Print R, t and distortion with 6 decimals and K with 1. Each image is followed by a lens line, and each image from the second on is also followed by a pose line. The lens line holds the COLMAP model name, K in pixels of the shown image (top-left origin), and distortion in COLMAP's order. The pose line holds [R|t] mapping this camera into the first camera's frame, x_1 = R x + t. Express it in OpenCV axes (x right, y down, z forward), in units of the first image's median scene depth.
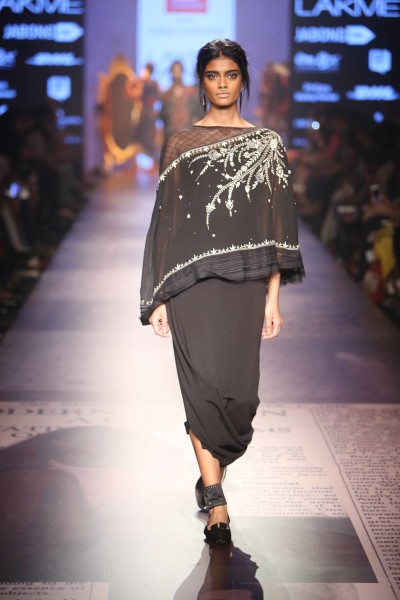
lens RADIAL K [[1733.4, 0, 198.4], [0, 1733.4, 299.4], [0, 0, 1]] dist [-0.059139, 0.000000]
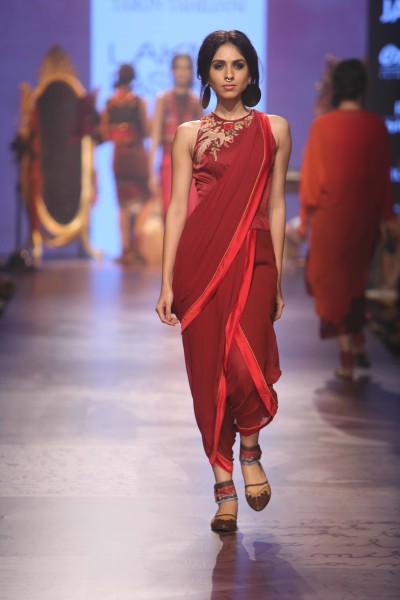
lens RADIAL K [[3403.9, 0, 201.1], [0, 3403.9, 303.7], [0, 0, 1]] dist [1.313941, 0.000000]
pose [[0.999963, -0.008576, 0.000751, -0.000626], [0.008607, 0.997798, -0.065773, 0.014086], [-0.000186, 0.065777, 0.997834, -0.108181]]
